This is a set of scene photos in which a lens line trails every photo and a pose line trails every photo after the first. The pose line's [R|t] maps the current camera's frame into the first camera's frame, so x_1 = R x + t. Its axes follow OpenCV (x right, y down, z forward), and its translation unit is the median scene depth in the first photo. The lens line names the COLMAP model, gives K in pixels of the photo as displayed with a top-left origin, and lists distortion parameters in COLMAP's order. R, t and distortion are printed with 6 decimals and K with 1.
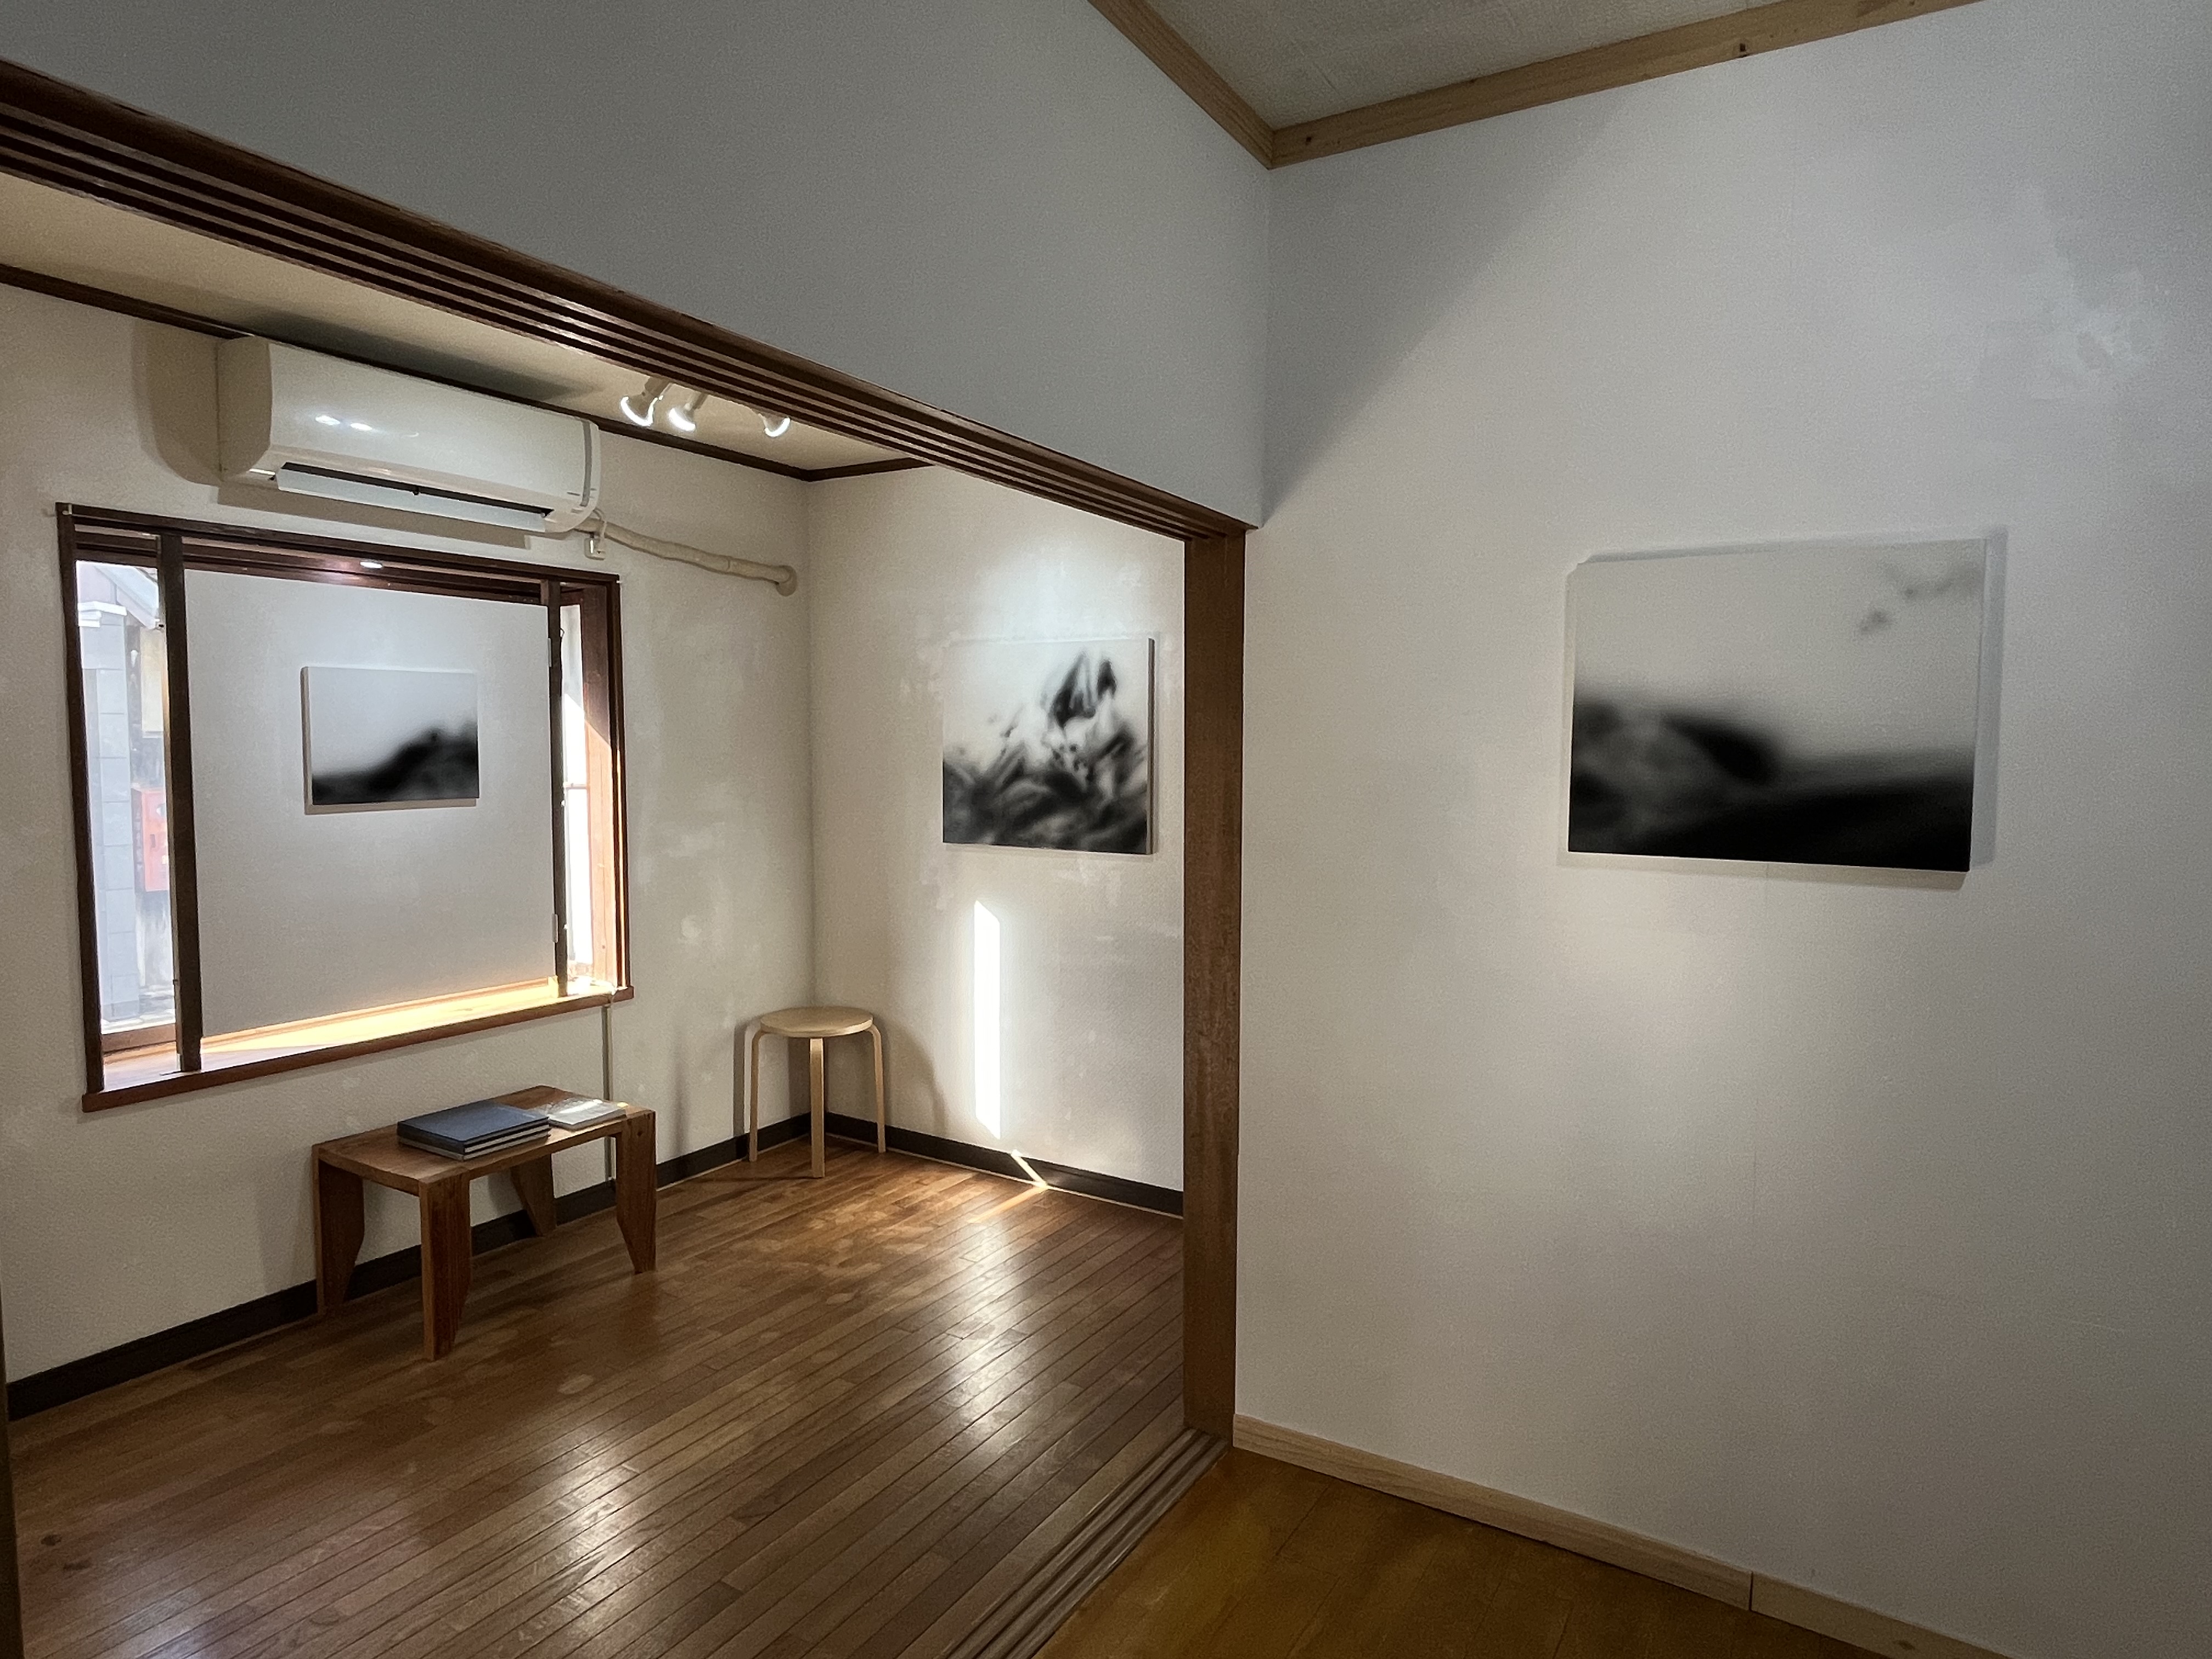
lens RADIAL K [[1254.1, 0, 1105.9], [0, 1254.1, 824.3], [0, 0, 1]] dist [-0.001369, -0.002371]
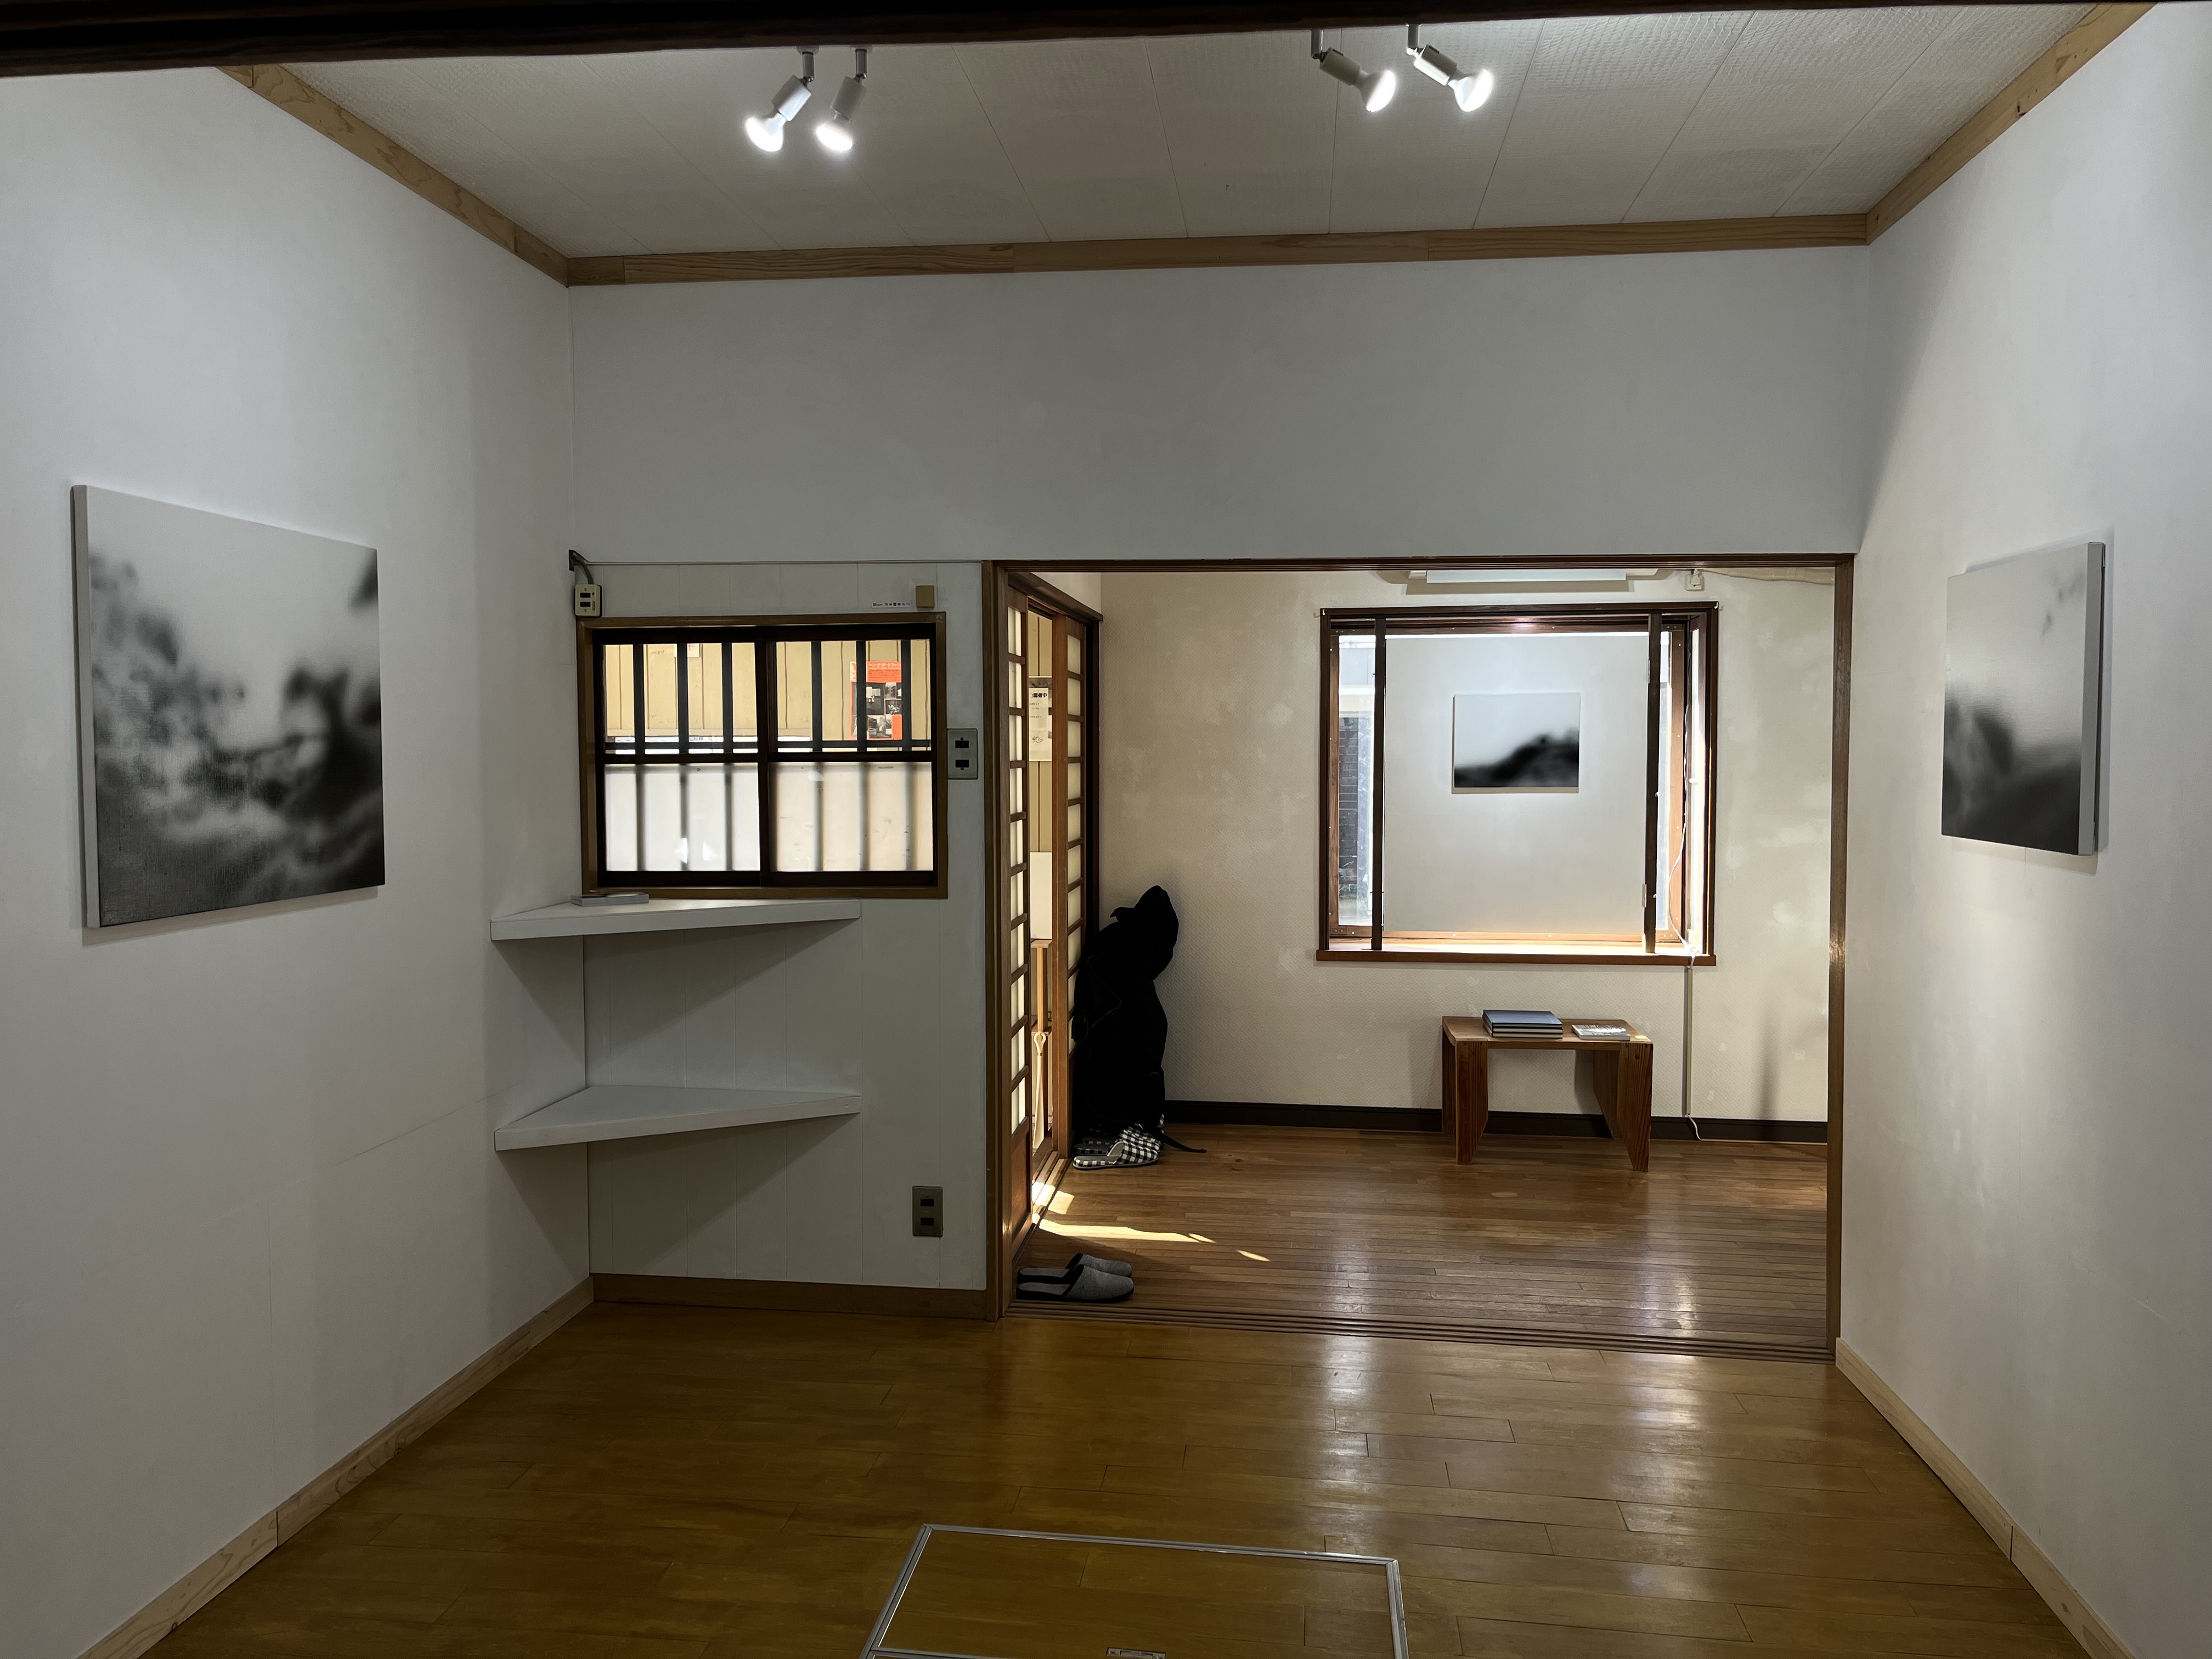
lens RADIAL K [[1651.2, 0, 1082.1], [0, 1651.2, 815.6], [0, 0, 1]] dist [0.011752, -0.018056]
pose [[0.412458, 0.033812, -0.910349, 1.045340], [-0.057937, 0.998262, 0.010828, 0.024837], [0.909132, 0.048277, 0.413700, -0.226072]]
